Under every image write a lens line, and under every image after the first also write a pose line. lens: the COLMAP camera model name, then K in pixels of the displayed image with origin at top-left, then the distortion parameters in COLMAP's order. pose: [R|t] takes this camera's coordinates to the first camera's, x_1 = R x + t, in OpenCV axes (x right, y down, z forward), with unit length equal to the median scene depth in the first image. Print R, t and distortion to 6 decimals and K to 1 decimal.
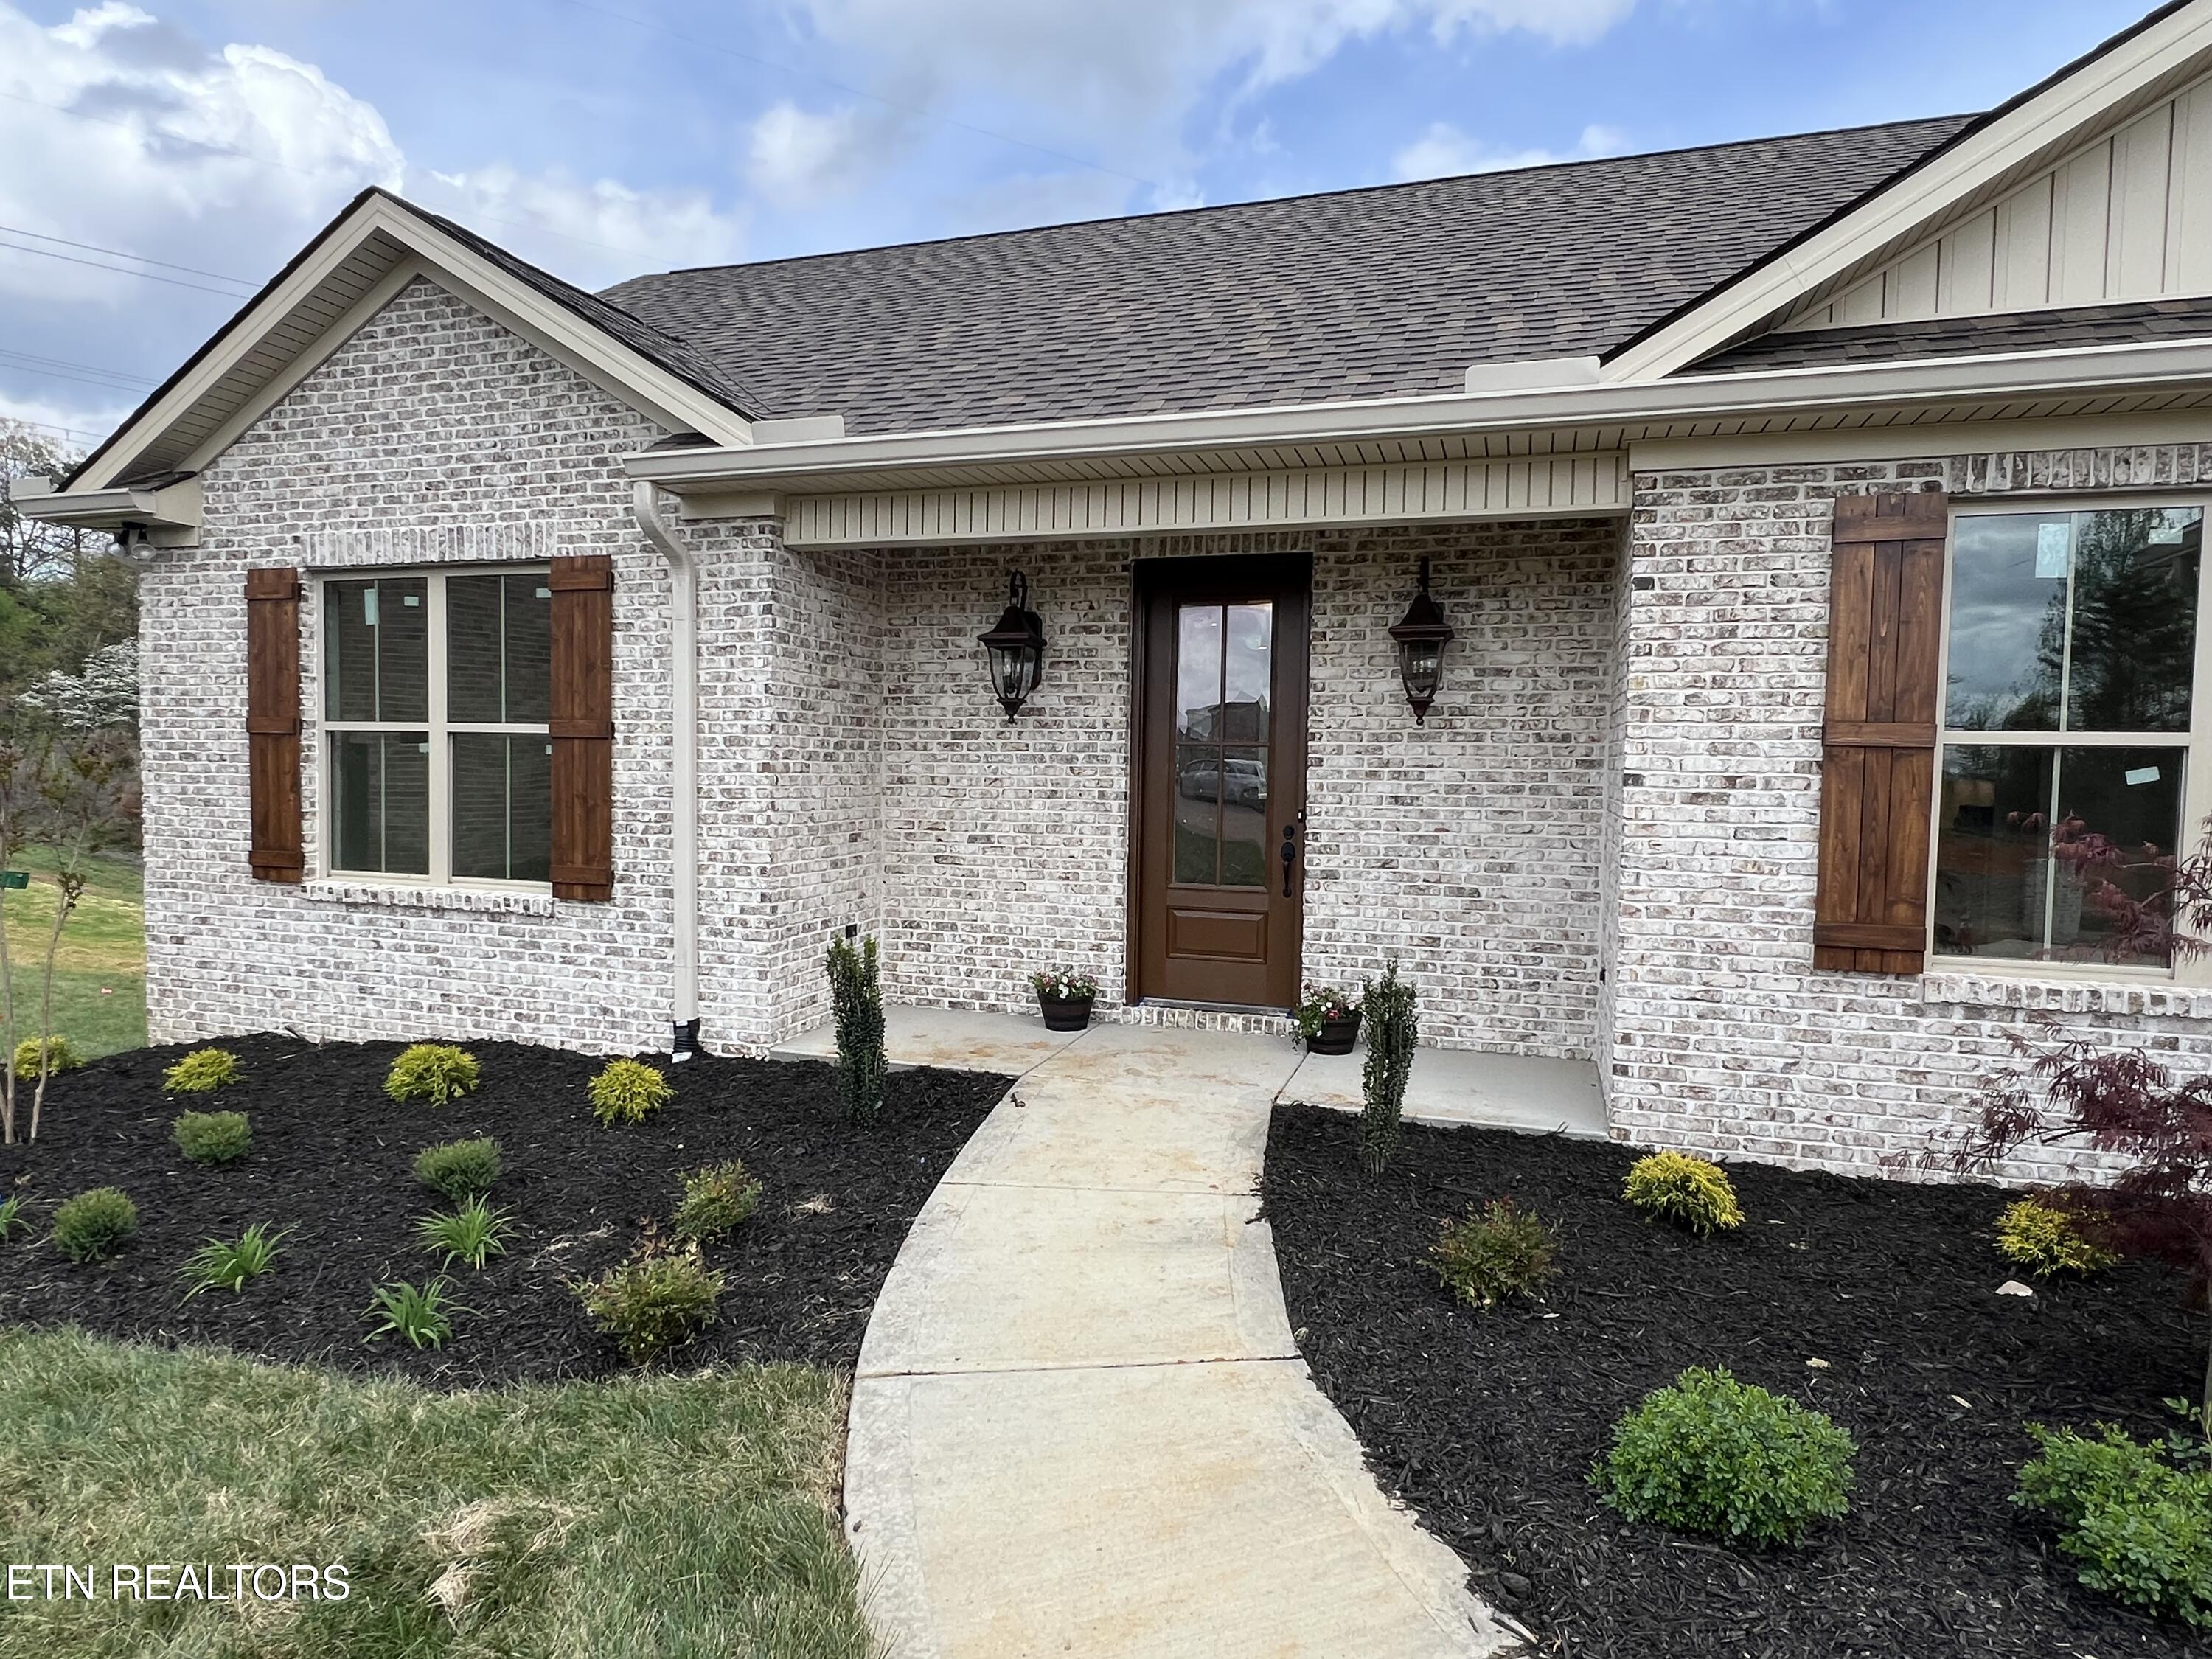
lens RADIAL K [[1278.5, 0, 1104.0], [0, 1278.5, 823.6], [0, 0, 1]] dist [0.005514, 0.006211]
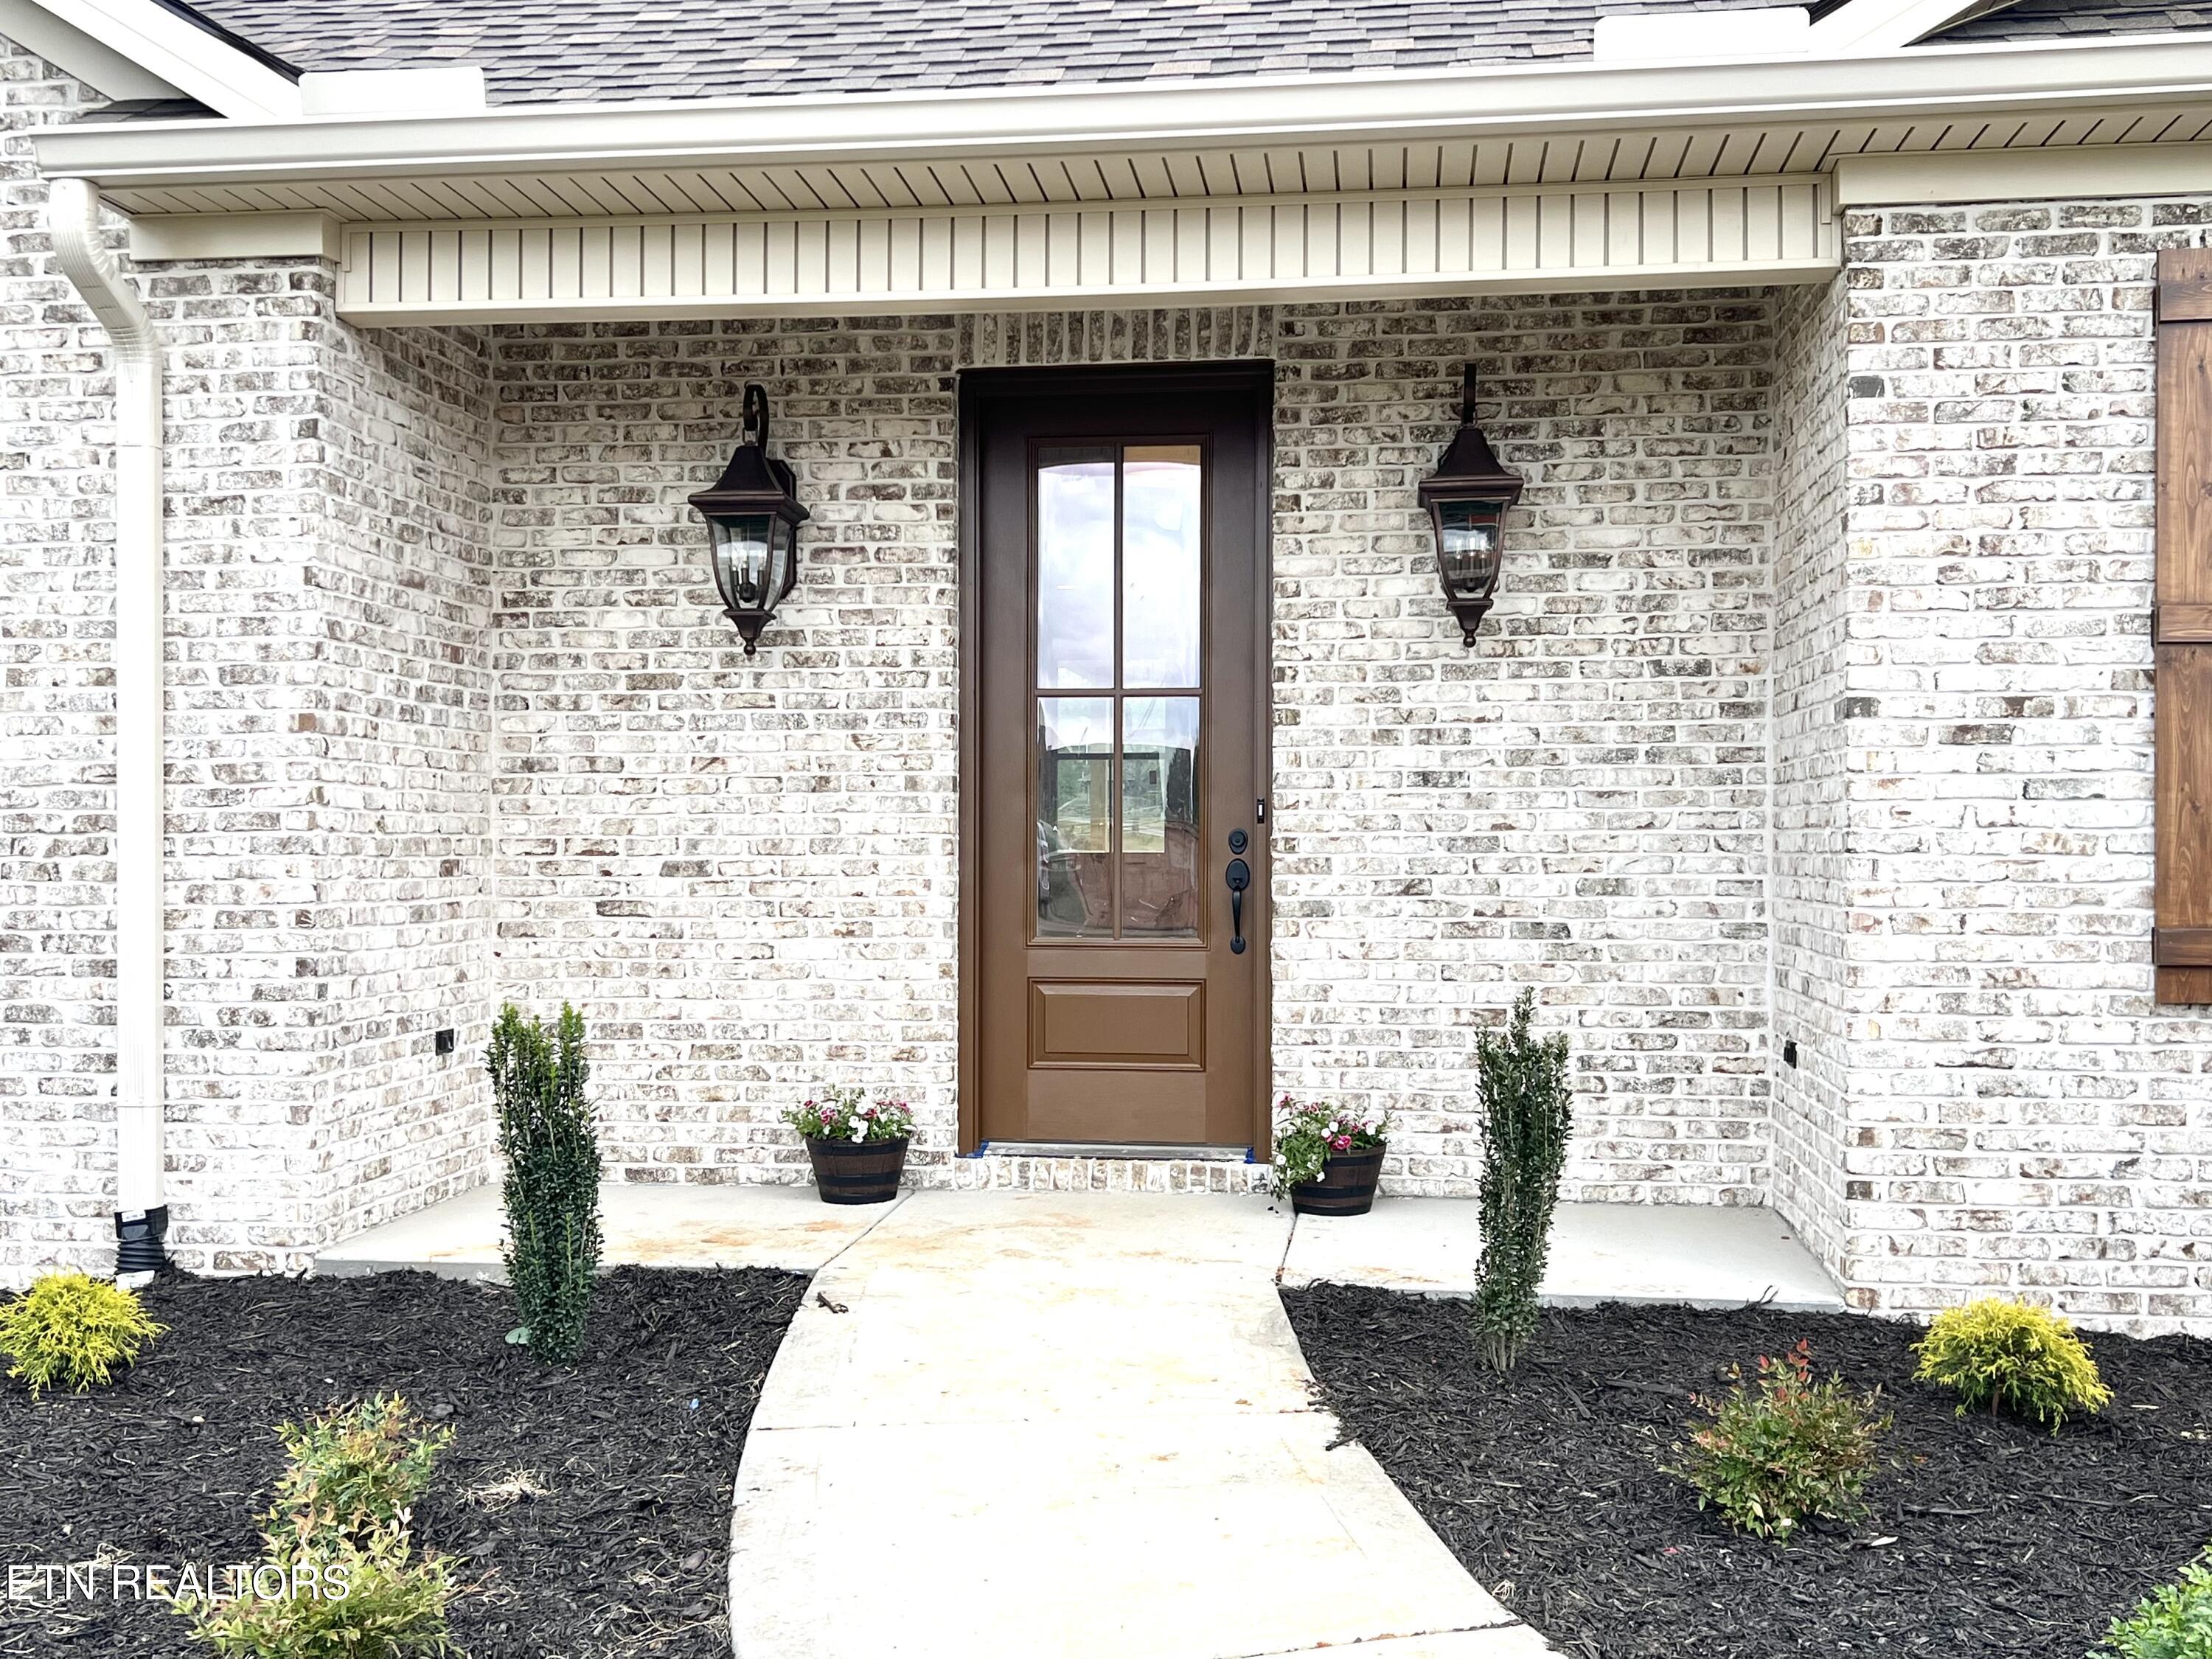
lens RADIAL K [[2270.8, 0, 1109.8], [0, 2270.8, 836.0], [0, 0, 1]] dist [0.045629, 0.000000]
pose [[0.982636, -0.014089, 0.185006, -0.112455], [0.023394, 0.998563, -0.048210, 0.057193], [-0.184061, 0.051700, 0.981554, 0.003001]]
